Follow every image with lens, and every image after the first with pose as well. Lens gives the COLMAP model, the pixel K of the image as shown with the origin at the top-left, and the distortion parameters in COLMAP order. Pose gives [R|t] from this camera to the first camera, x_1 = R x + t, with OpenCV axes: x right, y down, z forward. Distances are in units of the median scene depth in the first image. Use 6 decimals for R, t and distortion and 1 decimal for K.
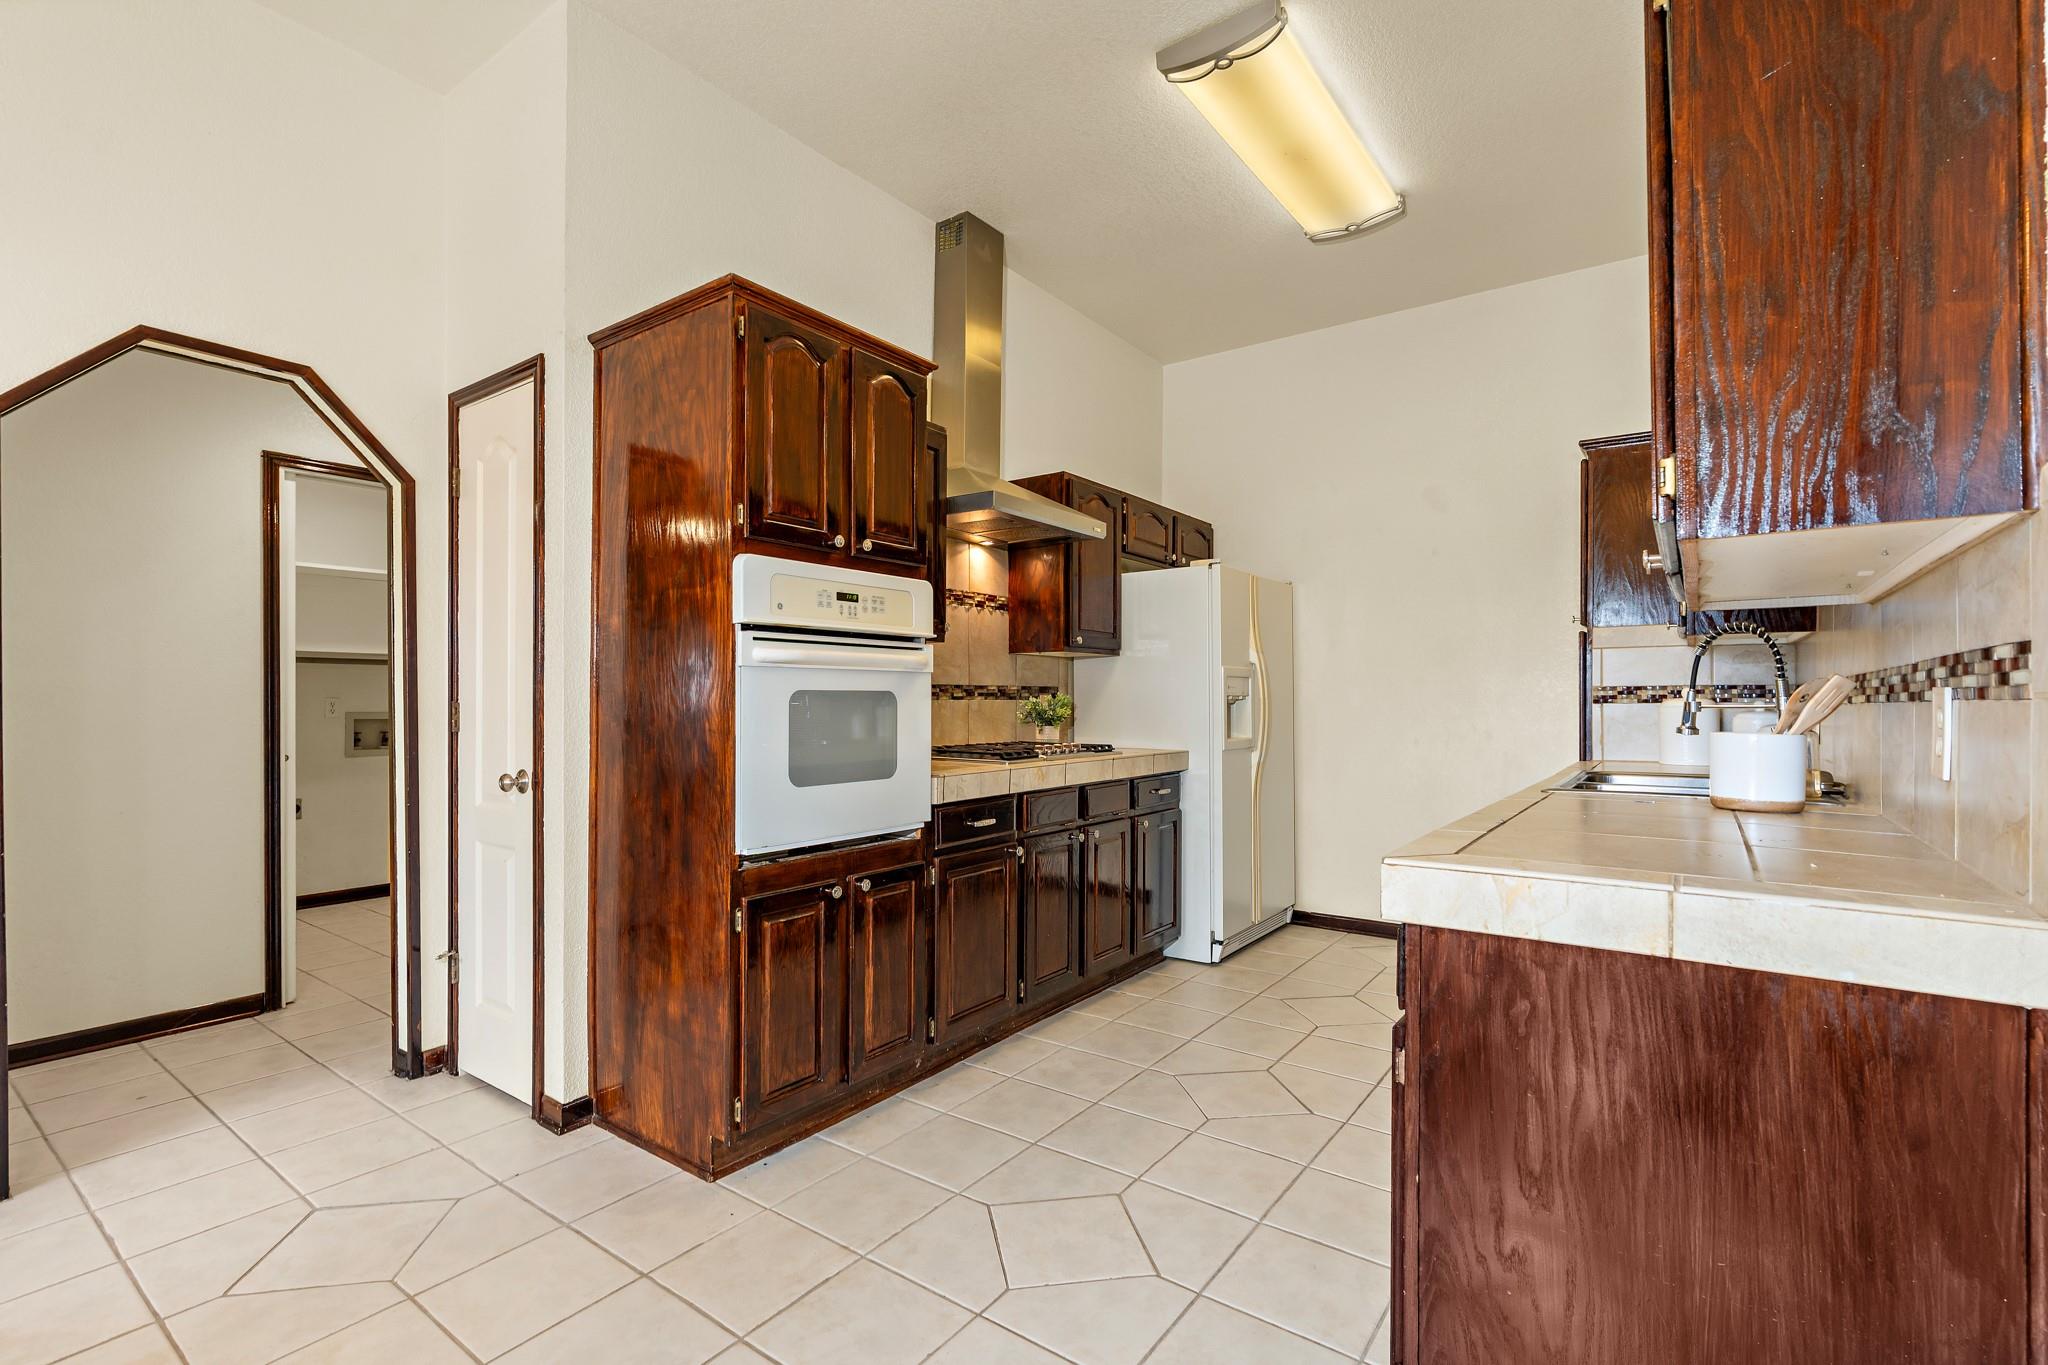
lens RADIAL K [[932.8, 0, 1024.0], [0, 932.8, 682.5], [0, 0, 1]] dist [-0.000091, -0.000029]
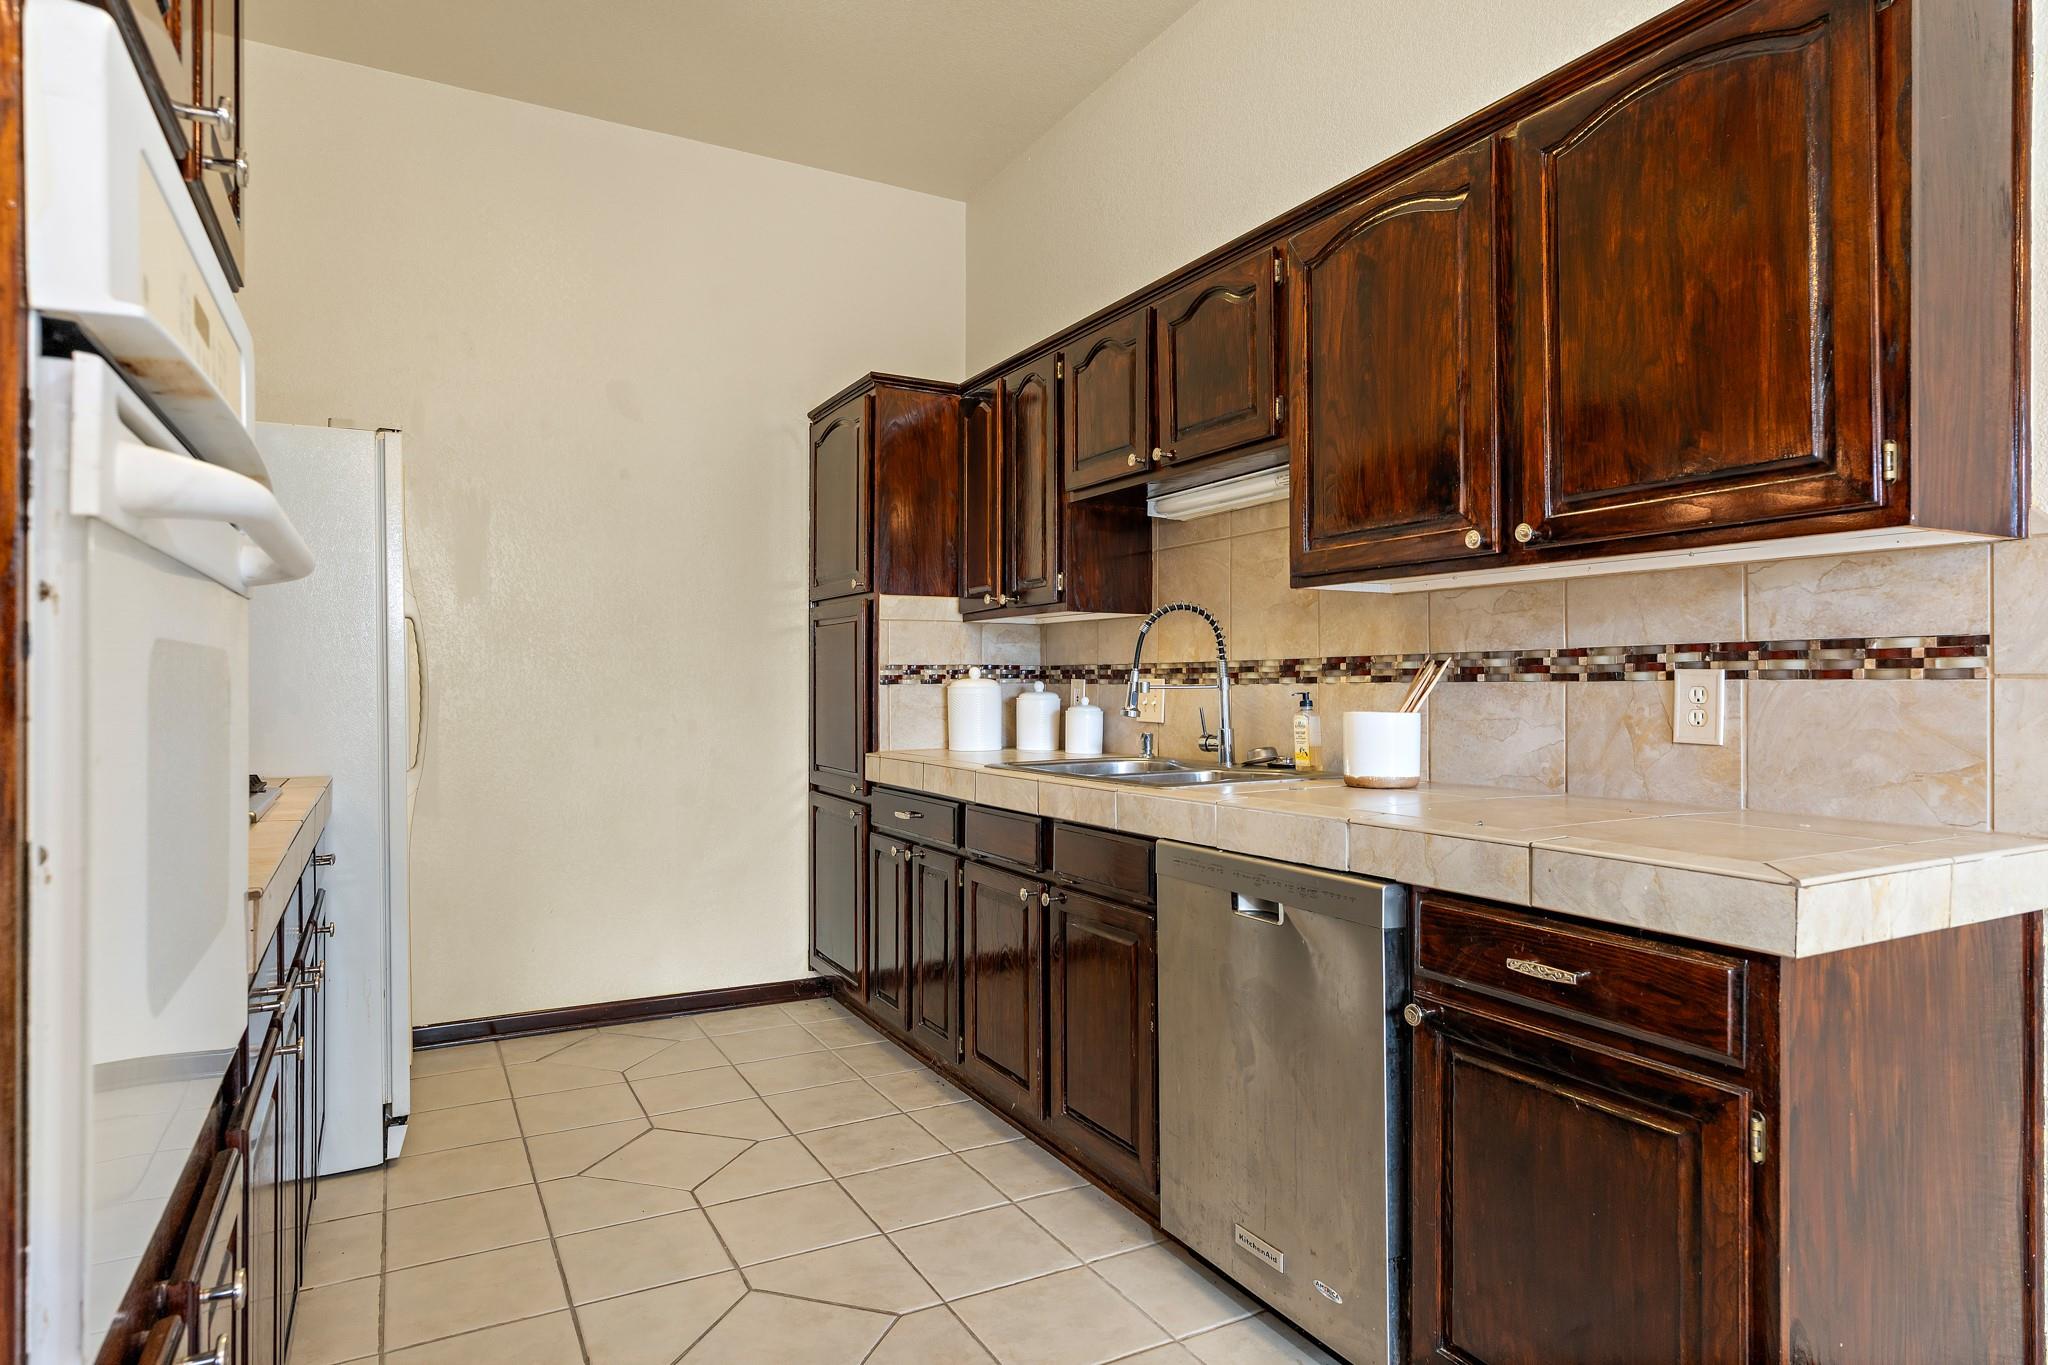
lens RADIAL K [[1153.5, 0, 1024.0], [0, 1153.5, 682.5], [0, 0, 1]] dist [0.002385, 0.000464]
pose [[0.431462, -0.004195, 0.902121, -0.292335], [-0.014852, 0.999821, 0.011753, 0.006146], [-0.902009, -0.018469, 0.431322, 0.438044]]
